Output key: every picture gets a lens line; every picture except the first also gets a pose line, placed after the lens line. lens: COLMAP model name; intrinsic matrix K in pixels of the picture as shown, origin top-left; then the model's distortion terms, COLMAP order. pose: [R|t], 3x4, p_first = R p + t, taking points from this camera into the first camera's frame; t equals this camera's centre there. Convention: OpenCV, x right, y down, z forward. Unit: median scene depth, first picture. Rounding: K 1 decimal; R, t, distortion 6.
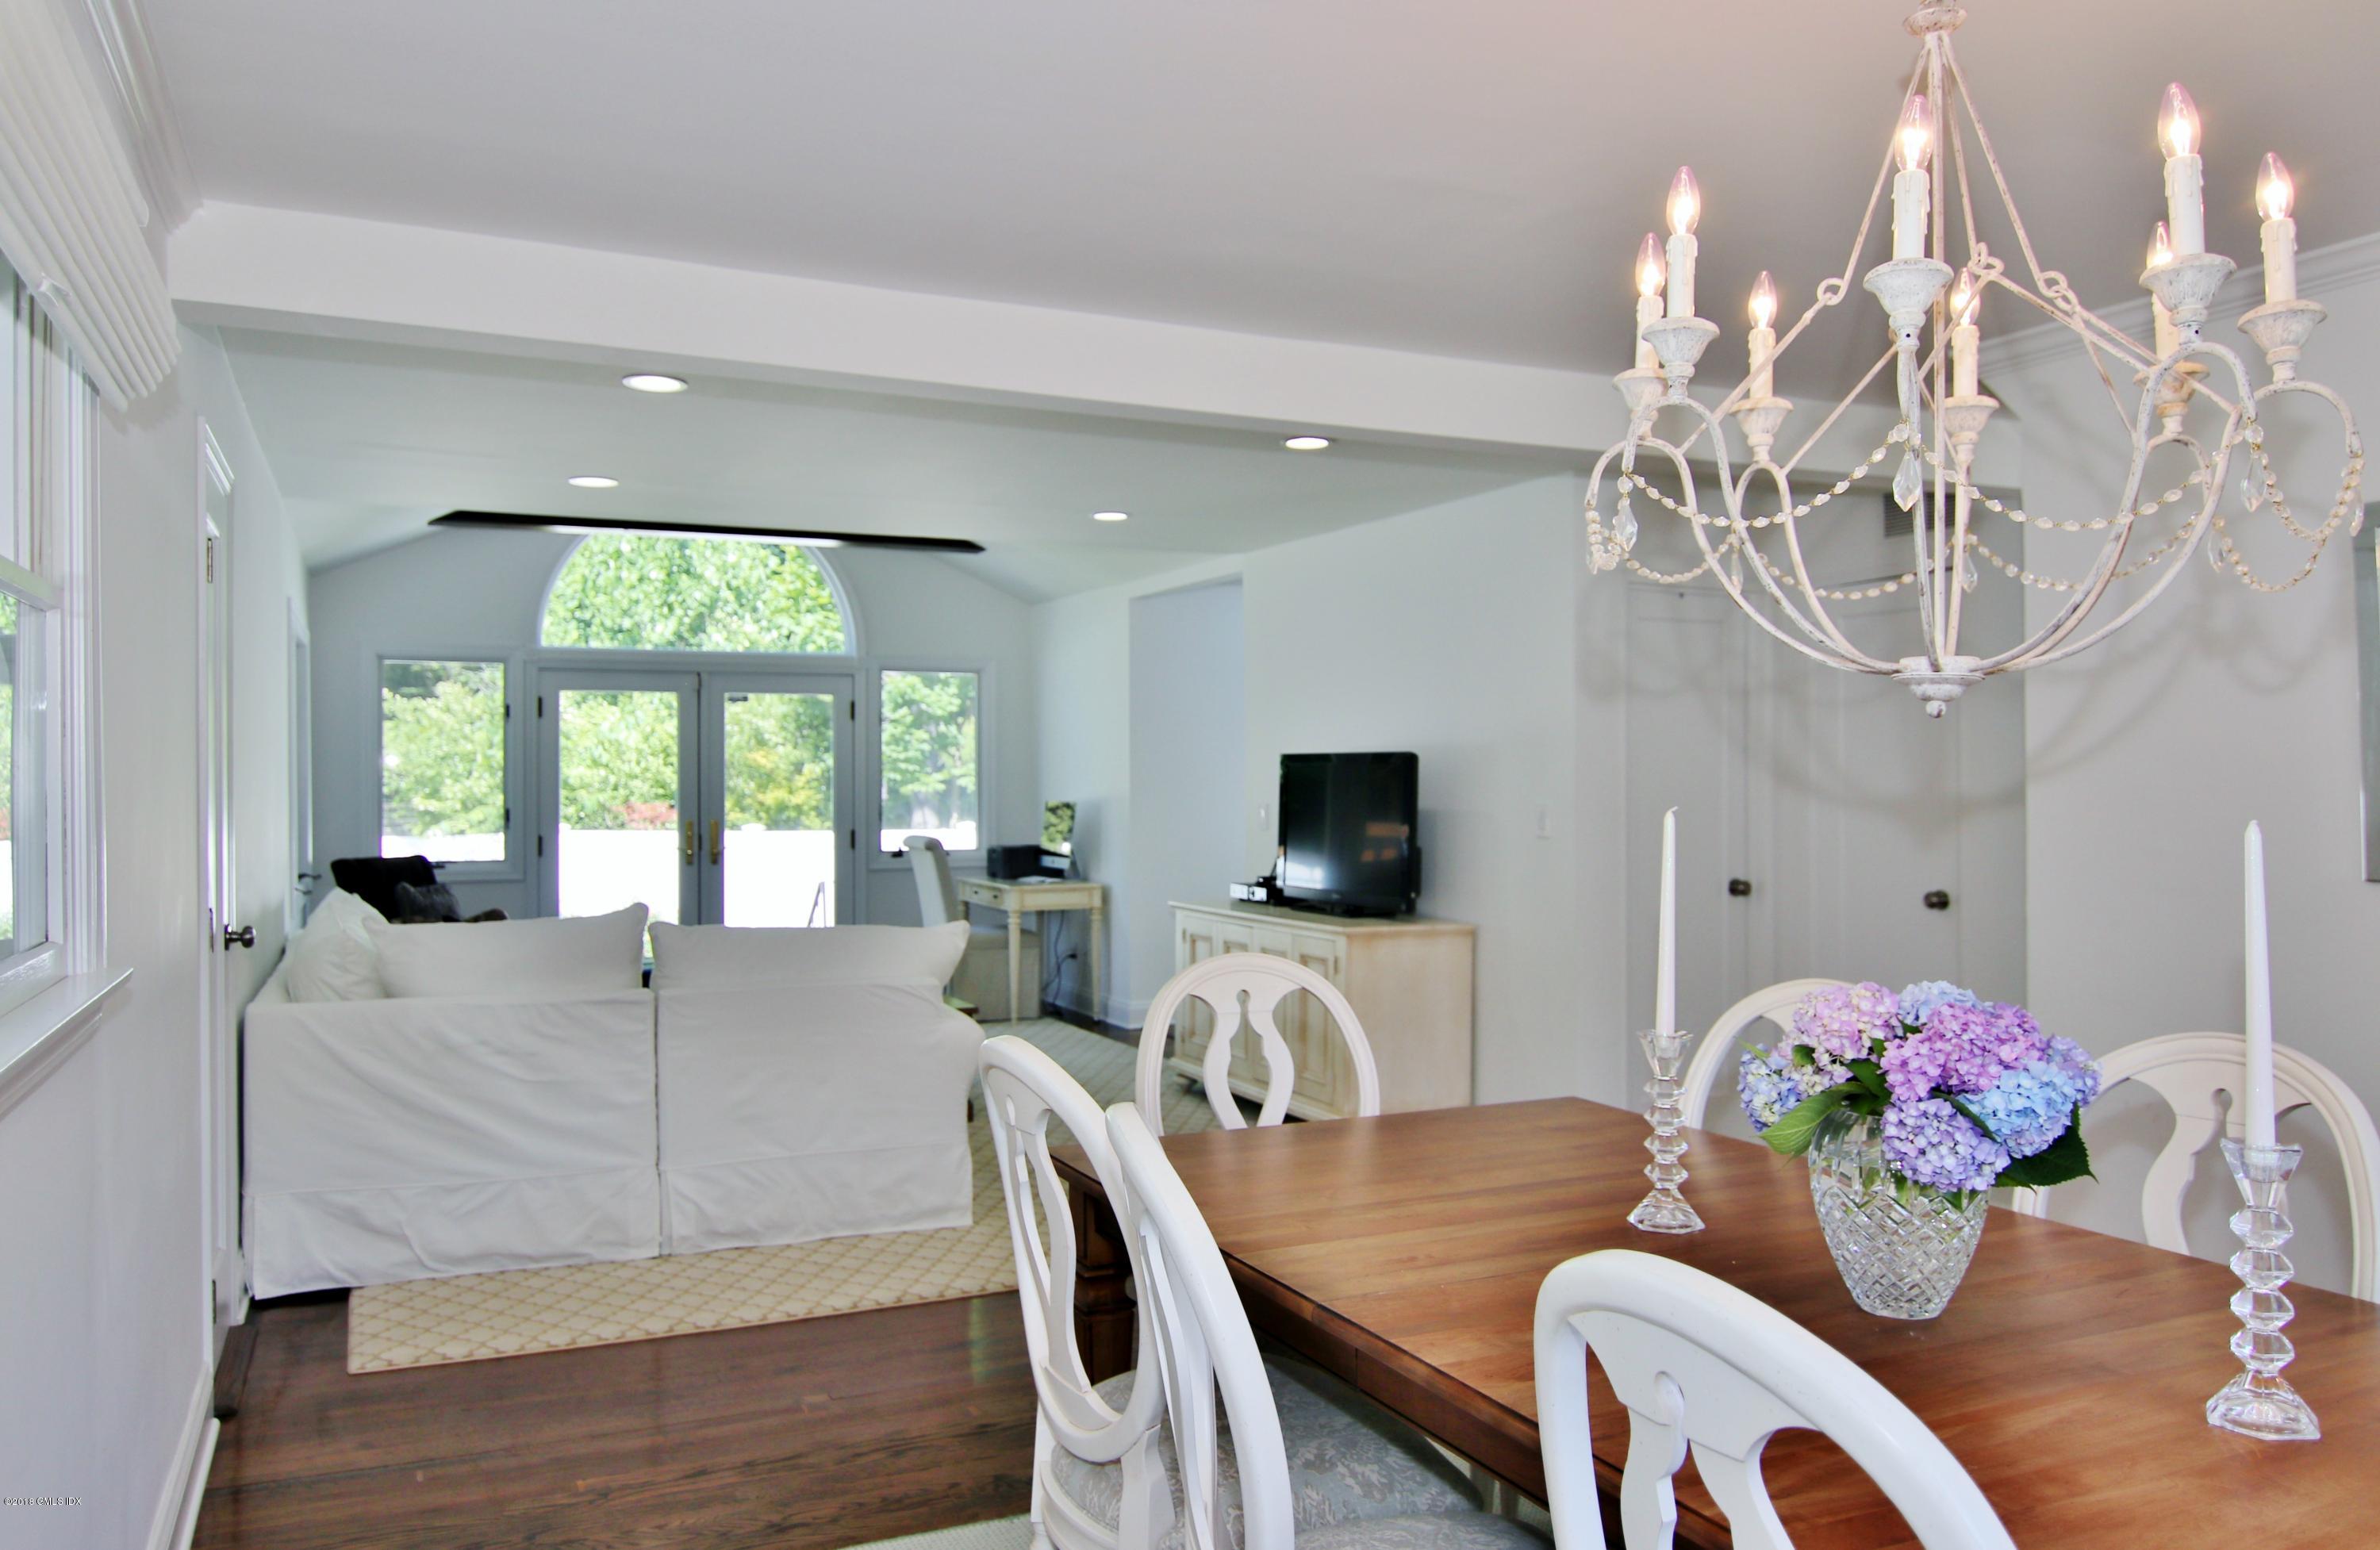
lens RADIAL K [[1746.7, 0, 1190.0], [0, 1746.7, 775.0], [0, 0, 1]] dist [0.000447, 0.000121]
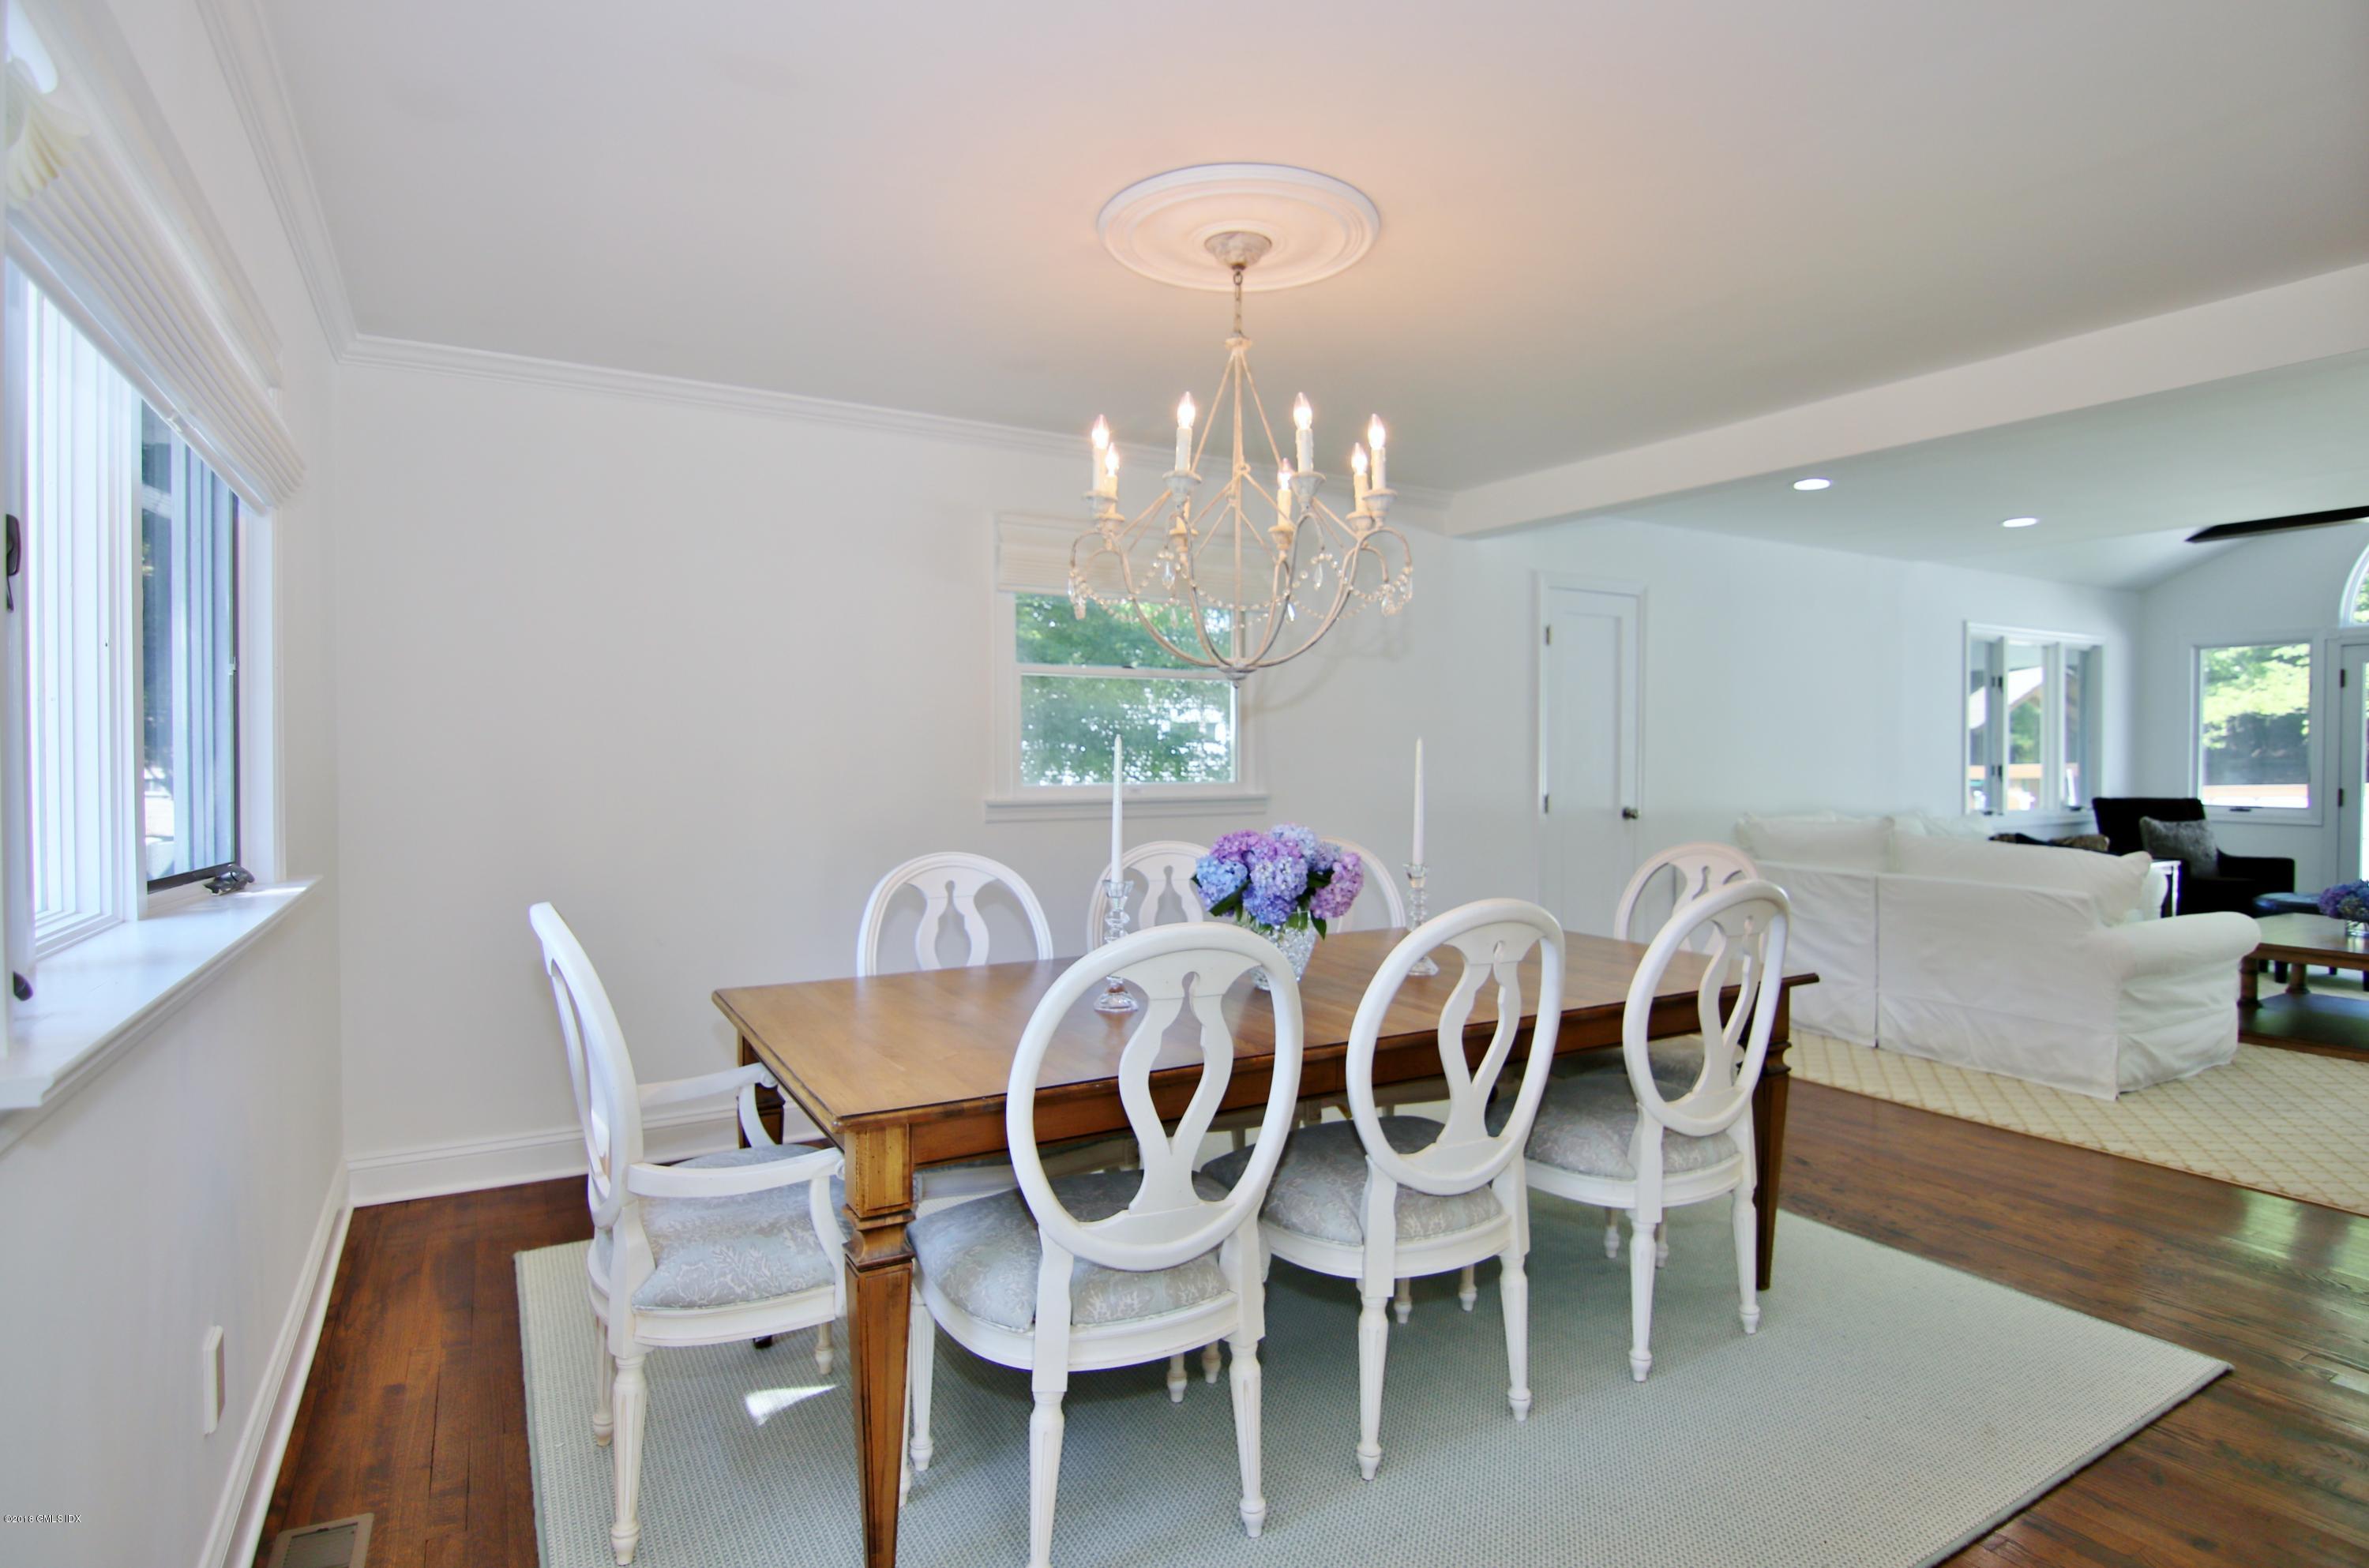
lens RADIAL K [[1207.5, 0, 1174.9], [0, 1207.5, 774.0], [0, 0, 1]] dist [0.001348, -0.014162]
pose [[0.083990, 0.023351, -0.996193, 0.356277], [-0.000440, 0.999726, 0.023397, 0.006438], [0.996466, -0.001527, 0.083978, 0.157151]]
